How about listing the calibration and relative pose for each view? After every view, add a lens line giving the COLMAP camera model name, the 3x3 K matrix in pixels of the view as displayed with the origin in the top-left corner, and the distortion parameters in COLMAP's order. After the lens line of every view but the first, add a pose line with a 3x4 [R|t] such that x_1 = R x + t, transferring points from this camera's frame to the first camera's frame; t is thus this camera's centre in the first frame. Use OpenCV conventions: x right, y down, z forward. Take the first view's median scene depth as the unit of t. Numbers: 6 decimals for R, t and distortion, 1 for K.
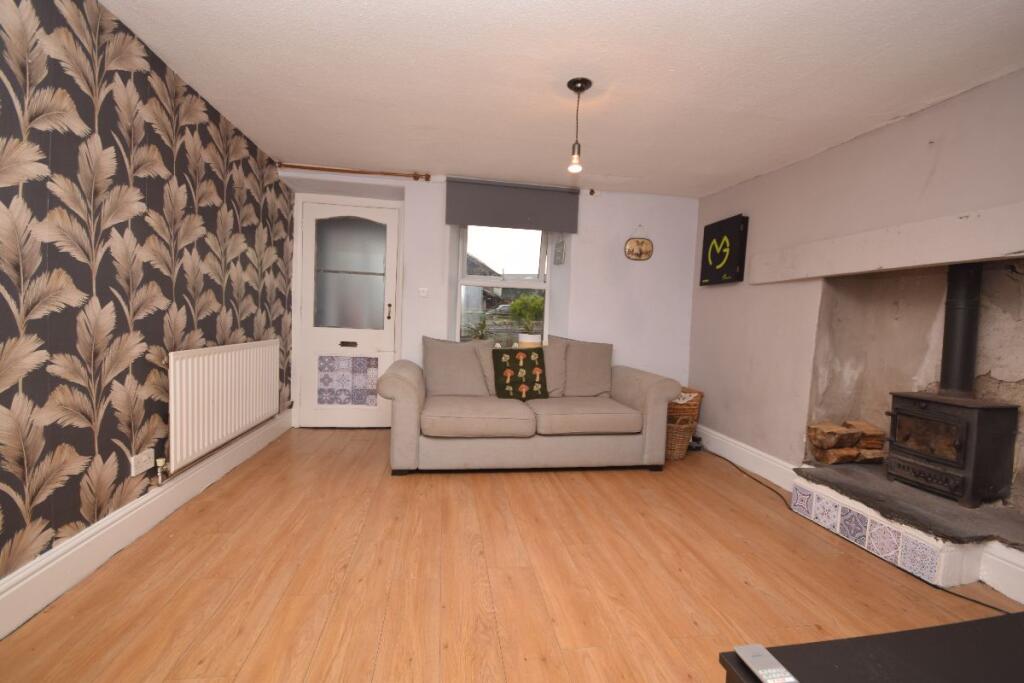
lens RADIAL K [[455.4, 0, 516.3], [0, 455.4, 341.9], [0, 0, 1]] dist [0.001324, -0.005248]
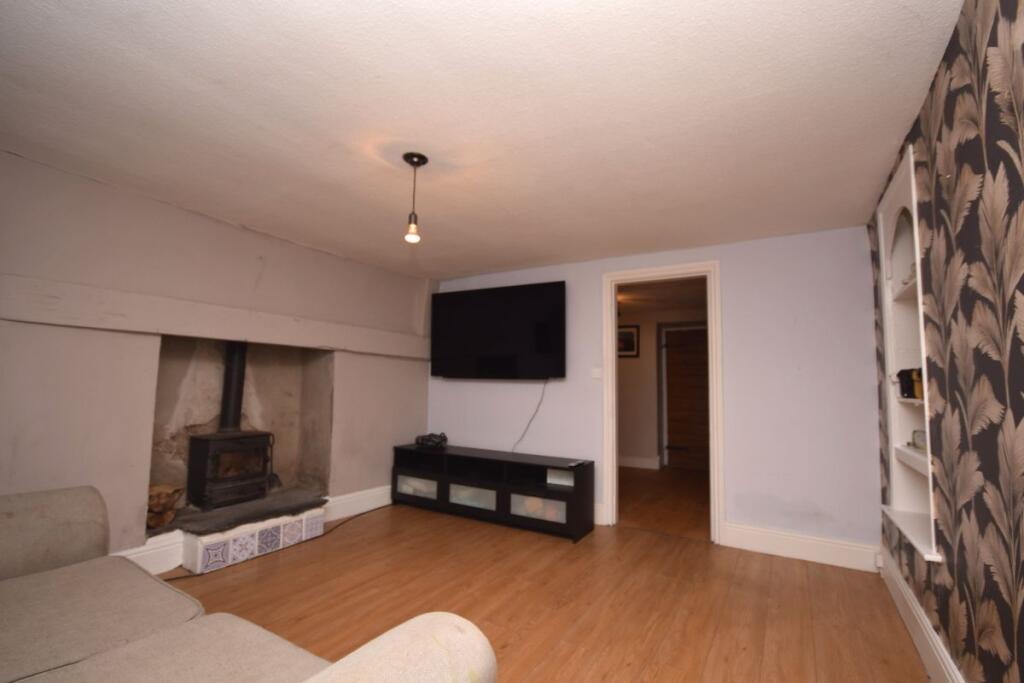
lens RADIAL K [[455.4, 0, 516.0], [0, 455.4, 346.8], [0, 0, 1]] dist [0.001324, -0.005248]
pose [[-0.763599, 0.001291, 0.645690, -0.642379], [-0.013419, 0.999750, -0.017868, -0.133803], [-0.645552, -0.022308, -0.763391, 1.551616]]
